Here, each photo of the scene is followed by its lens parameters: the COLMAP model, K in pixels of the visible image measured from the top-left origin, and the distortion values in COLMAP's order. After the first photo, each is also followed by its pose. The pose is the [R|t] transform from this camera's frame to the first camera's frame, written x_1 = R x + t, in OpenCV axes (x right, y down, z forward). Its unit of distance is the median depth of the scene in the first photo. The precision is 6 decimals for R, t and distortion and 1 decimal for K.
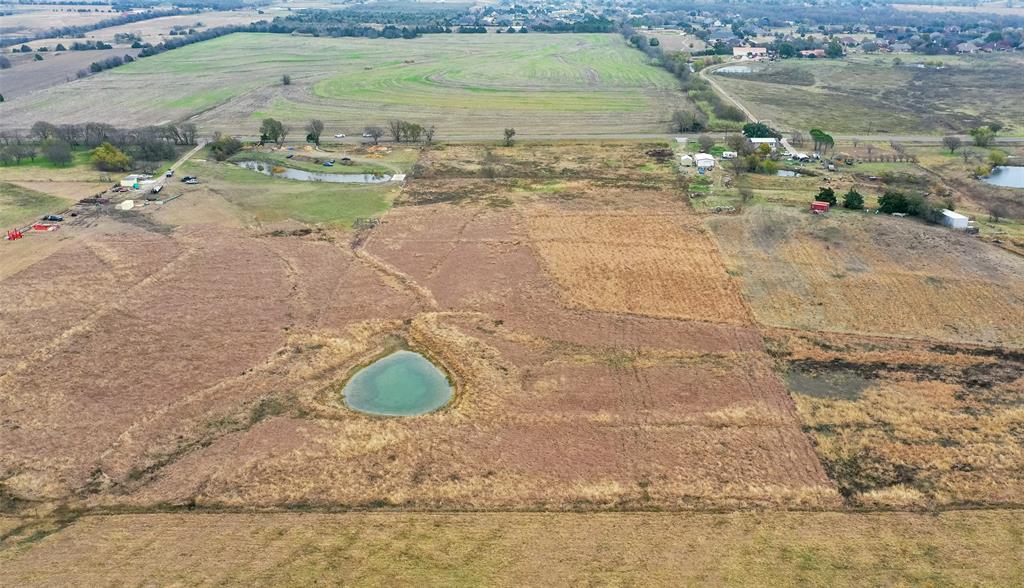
lens RADIAL K [[928.7, 0, 549.9], [0, 928.7, 296.1], [0, 0, 1]] dist [0.002029, -0.002577]
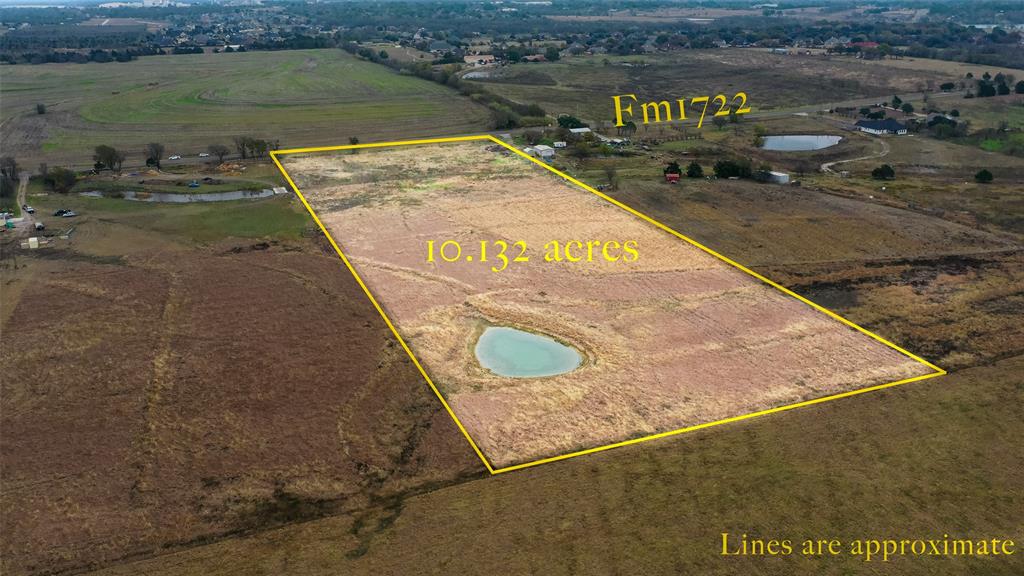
lens RADIAL K [[914.0, 0, 512.0], [0, 914.0, 288.0], [0, 0, 1]] dist [-0.003557, 0.013363]
pose [[0.920416, -0.134330, 0.367136, -0.282565], [0.142926, 0.989726, 0.003808, 0.007007], [-0.363876, 0.048968, 0.930159, 0.000758]]
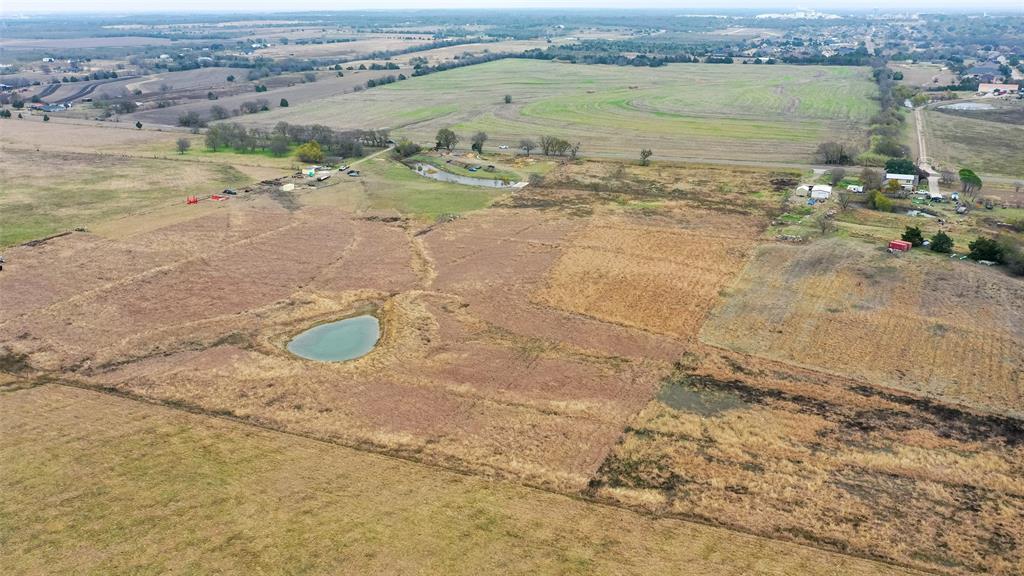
lens RADIAL K [[914.0, 0, 512.0], [0, 914.0, 288.0], [0, 0, 1]] dist [-0.003557, 0.013363]
pose [[0.909519, 0.118742, -0.398341, 0.253701], [-0.133866, 0.990946, -0.010258, 0.006375], [0.393517, 0.062655, 0.917180, 0.001880]]
